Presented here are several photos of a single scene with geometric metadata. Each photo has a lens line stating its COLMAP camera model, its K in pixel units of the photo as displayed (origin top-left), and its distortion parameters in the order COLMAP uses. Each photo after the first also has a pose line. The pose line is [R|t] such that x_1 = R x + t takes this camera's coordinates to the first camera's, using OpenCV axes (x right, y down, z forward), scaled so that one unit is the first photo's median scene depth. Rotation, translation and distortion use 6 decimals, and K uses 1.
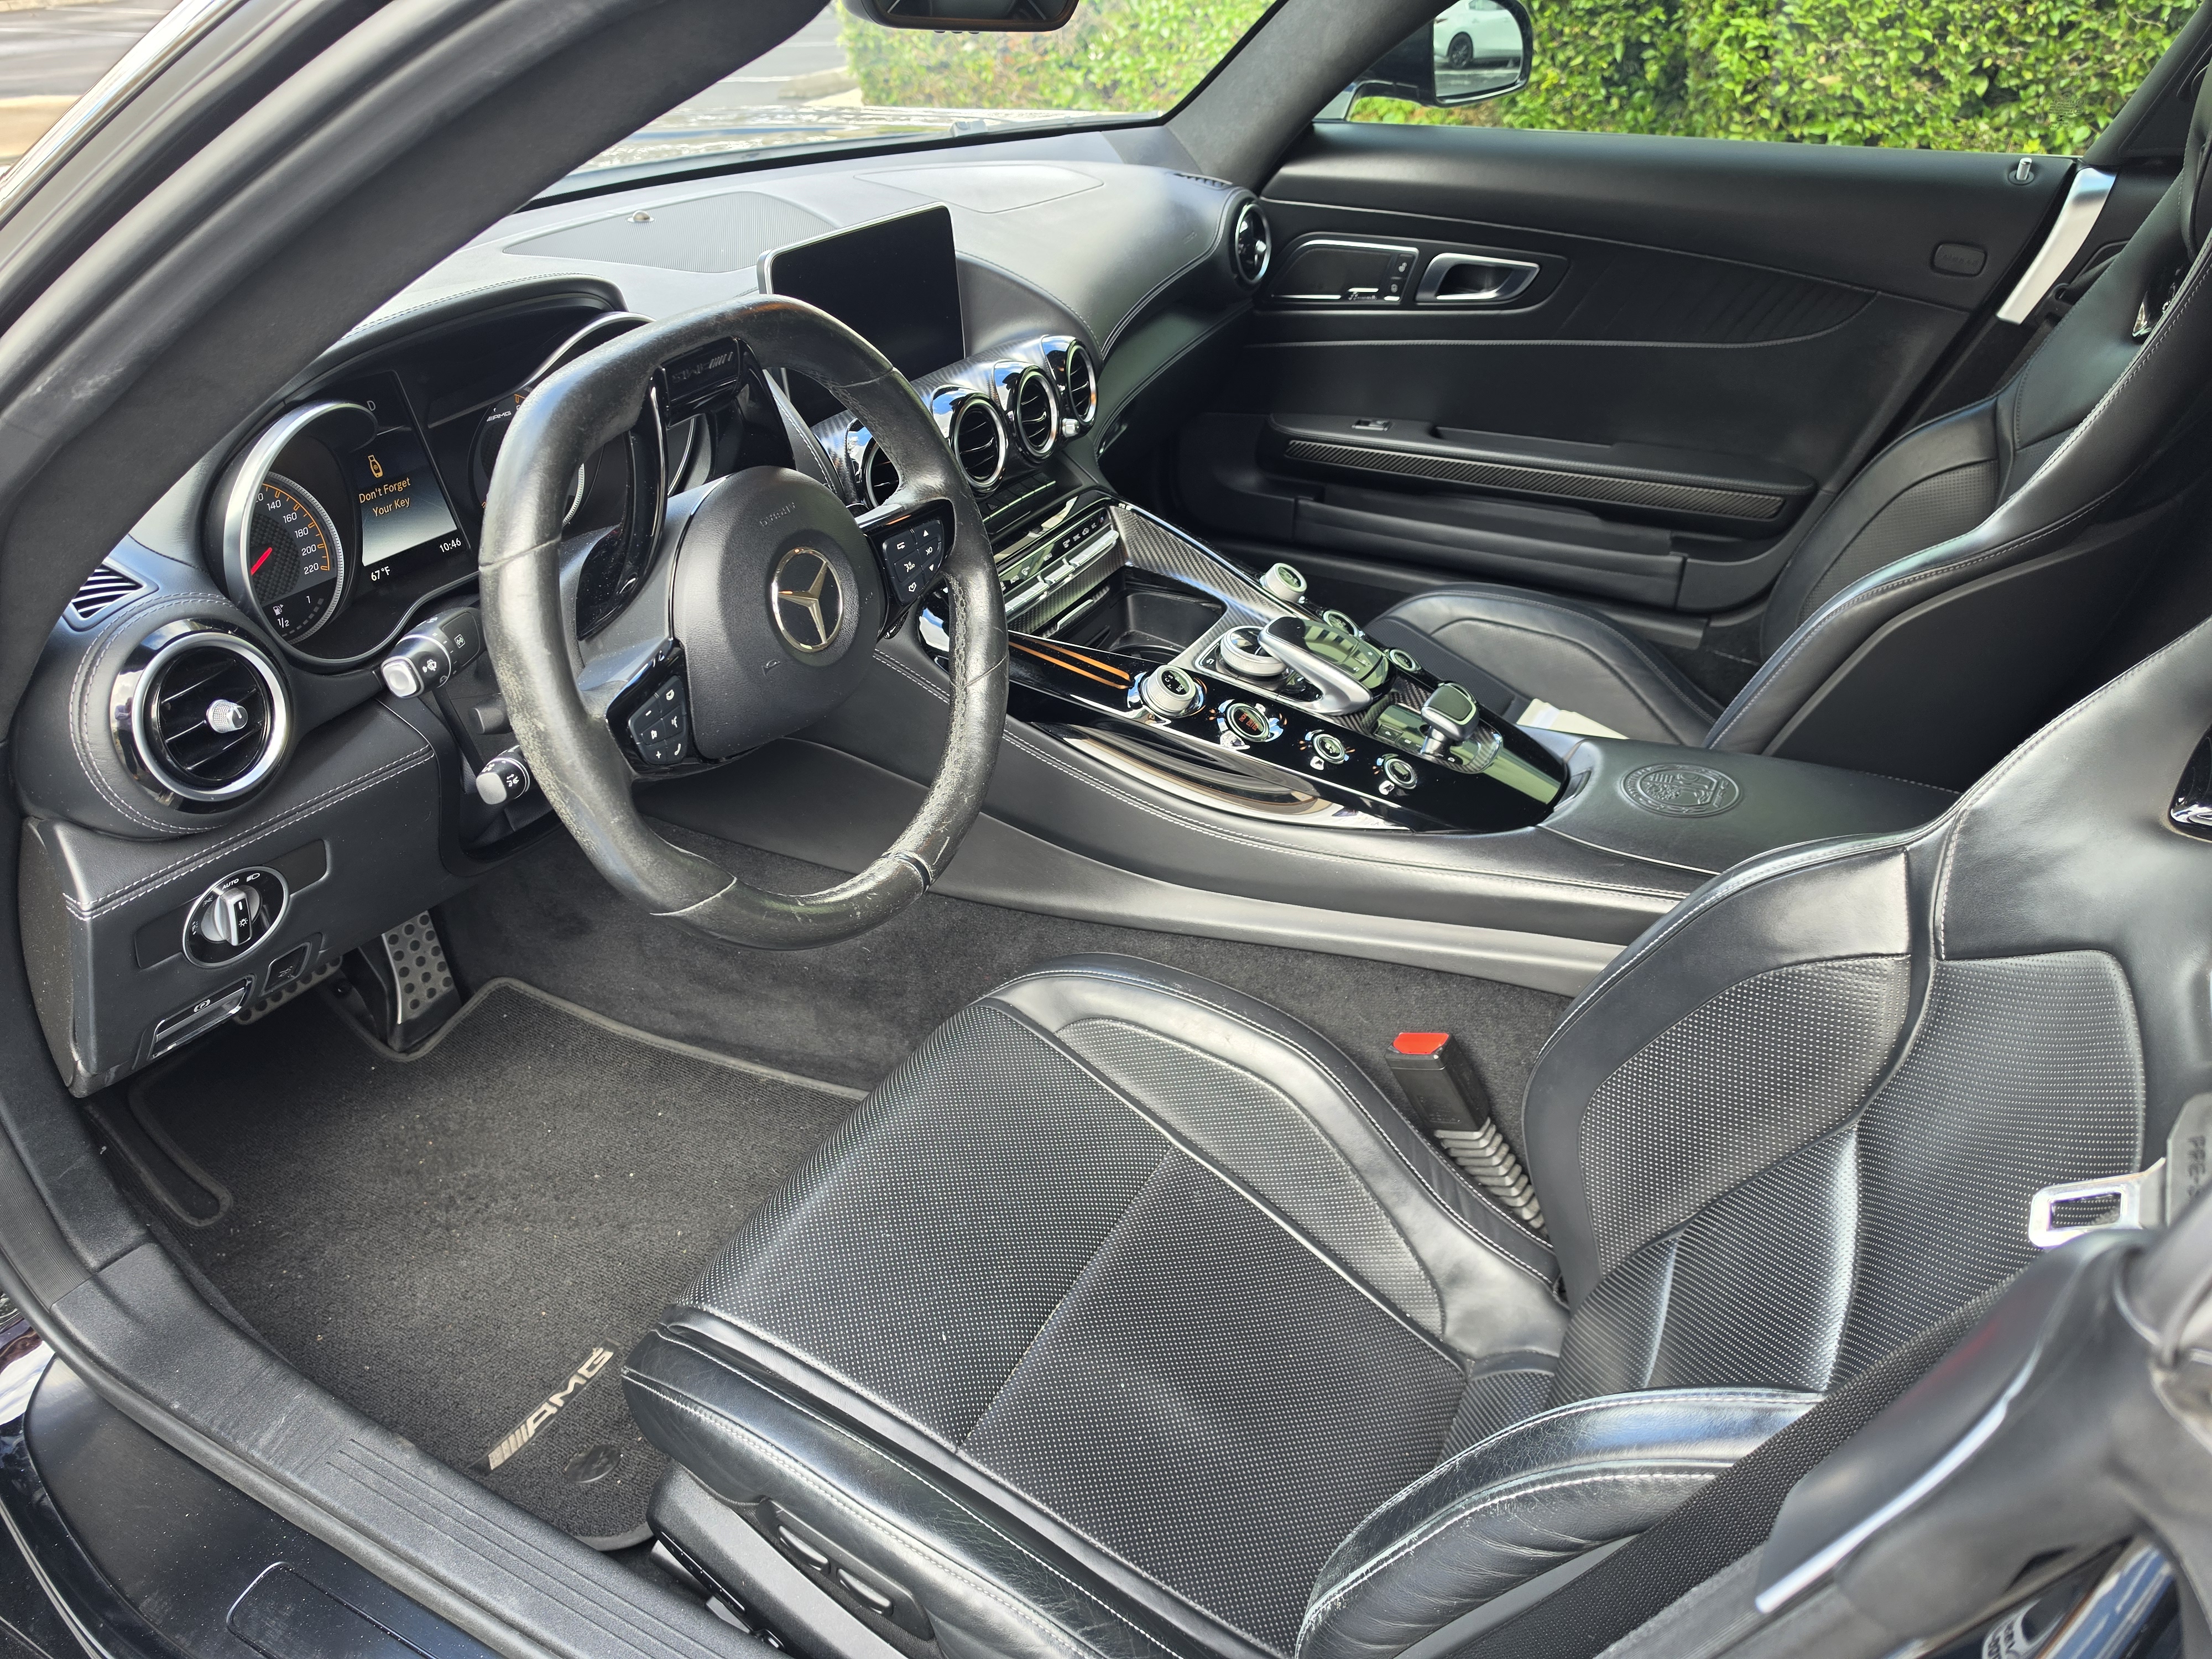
lens RADIAL K [[1578.7, 0, 1106.0], [0, 1578.7, 829.5], [0, 0, 1]] dist [0.046693, -0.055396]
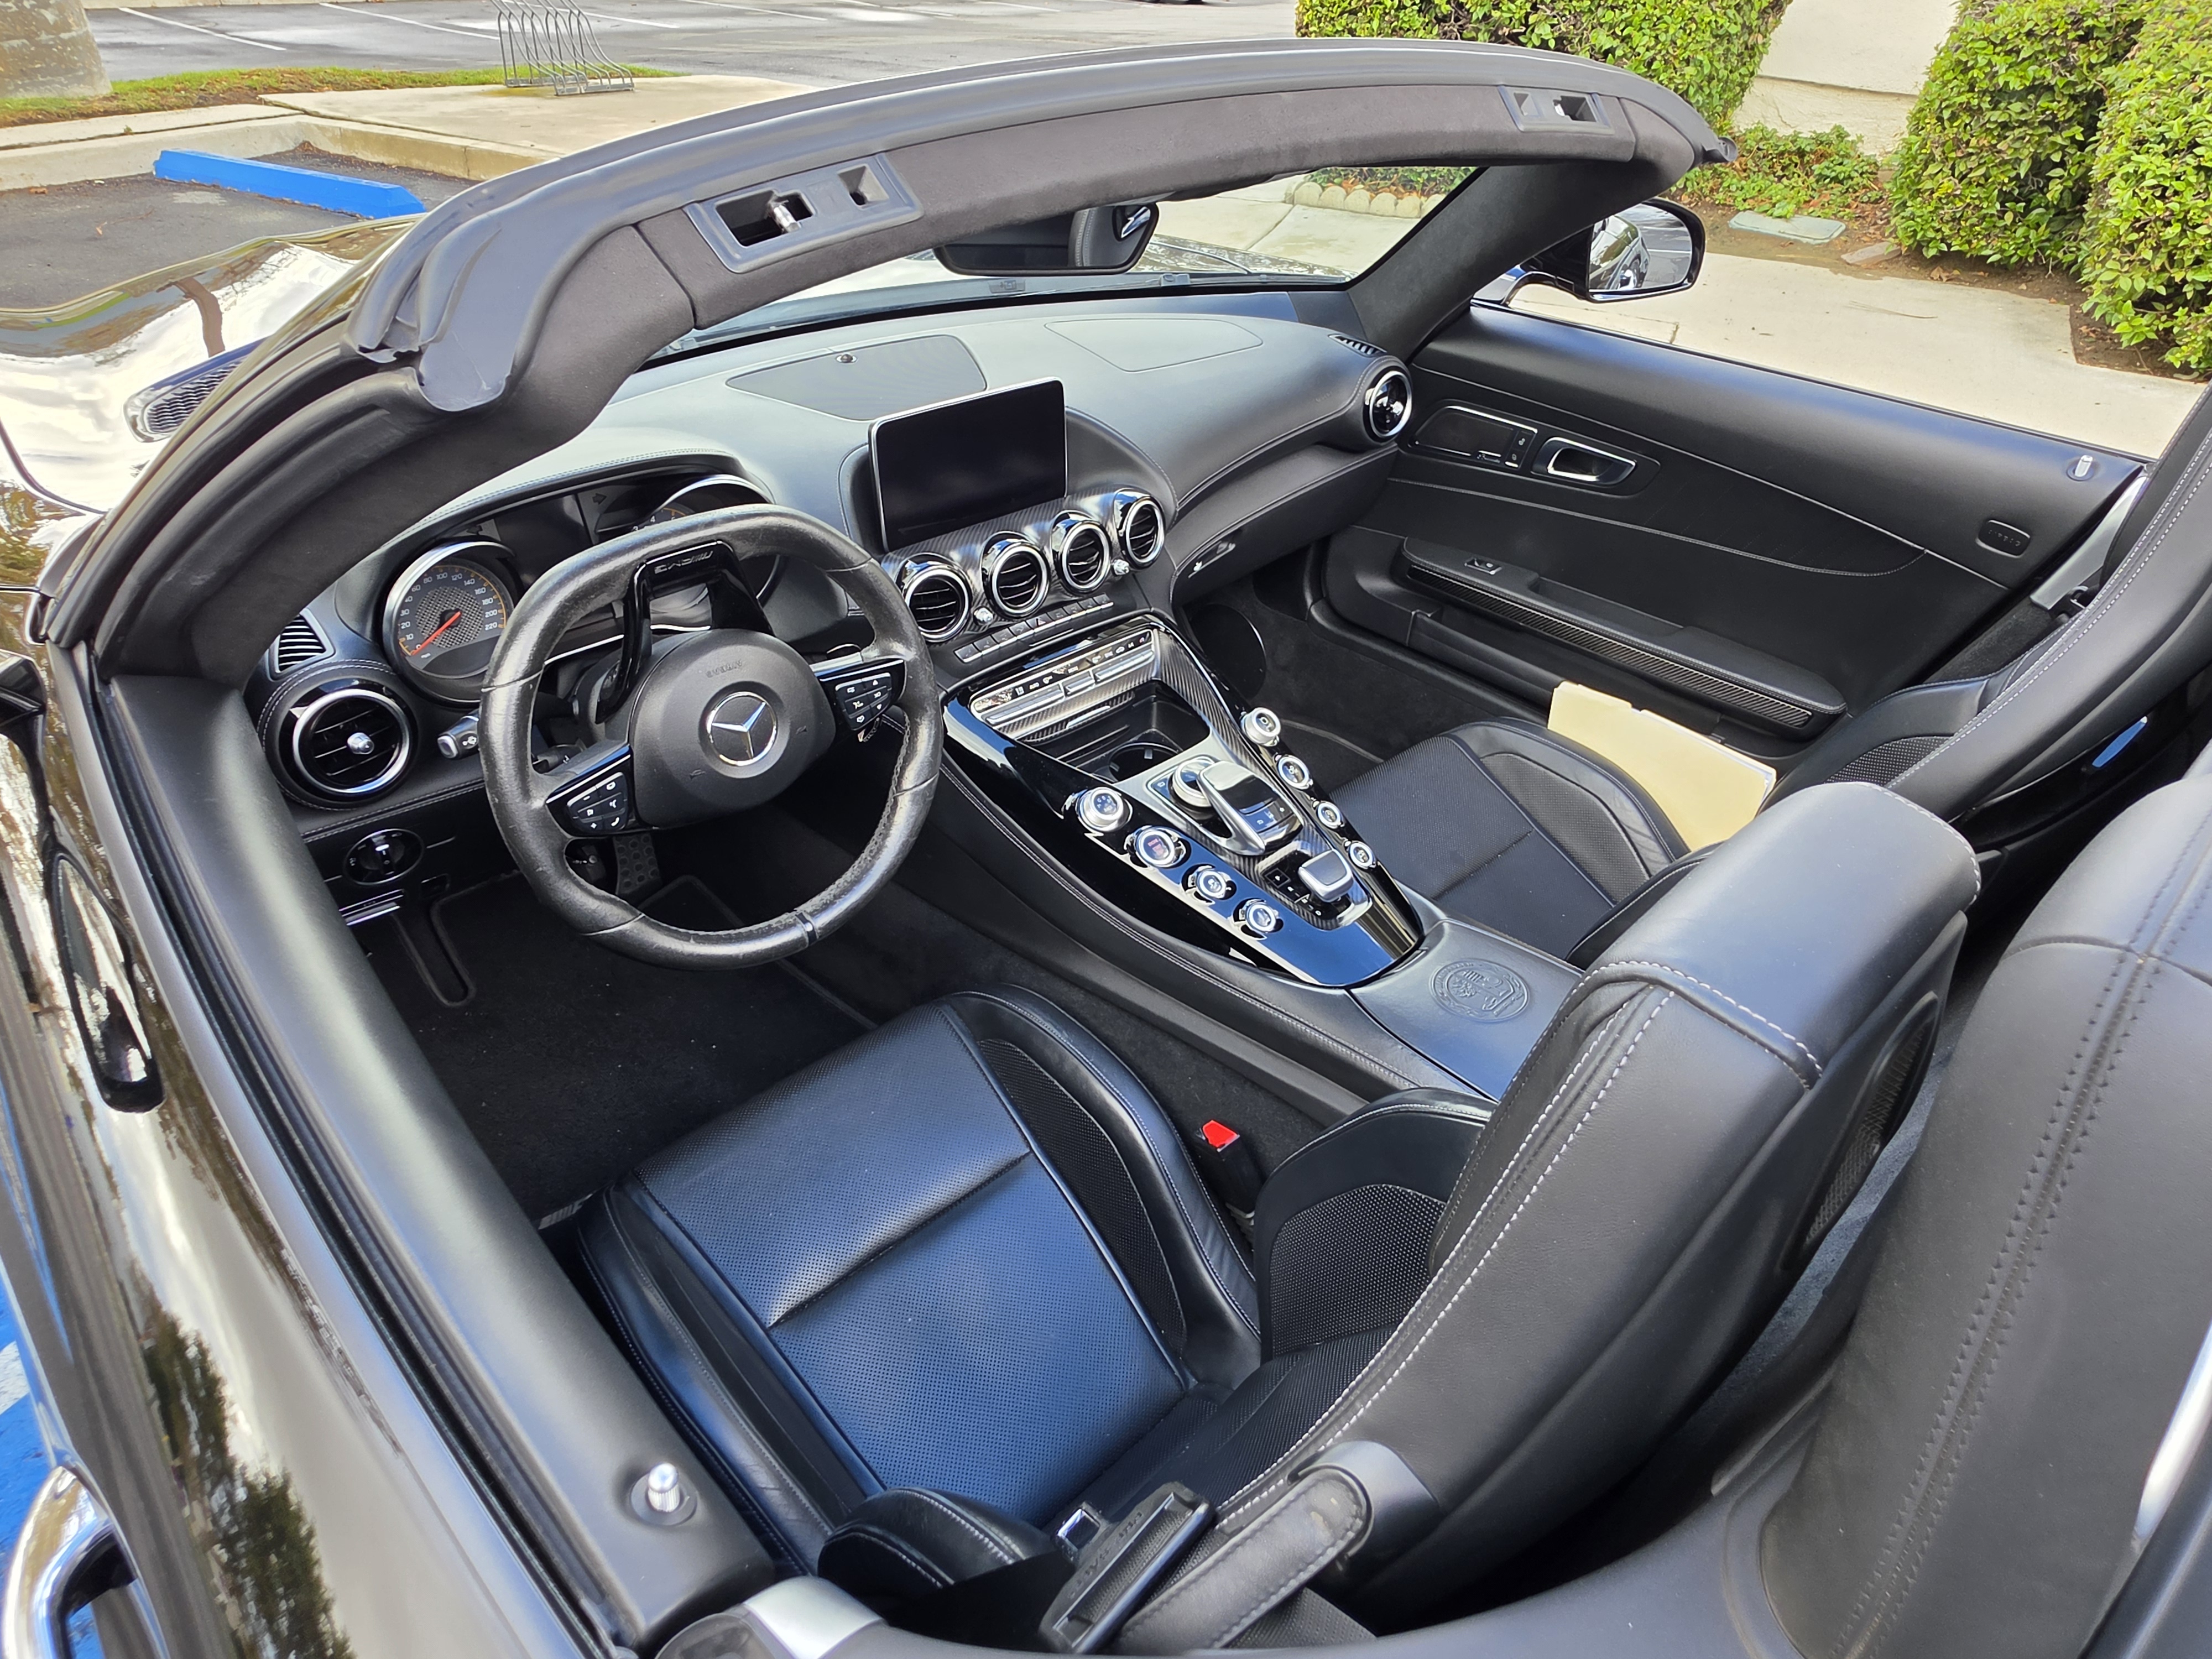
lens RADIAL K [[1318.3, 0, 1106.0], [0, 1318.3, 829.5], [0, 0, 1]] dist [-0.002899, 0.016918]
pose [[0.939759, 0.224506, -0.257778, 0.096822], [-0.202137, 0.973094, 0.110583, -0.057838], [0.275669, -0.051815, 0.959855, -0.003991]]
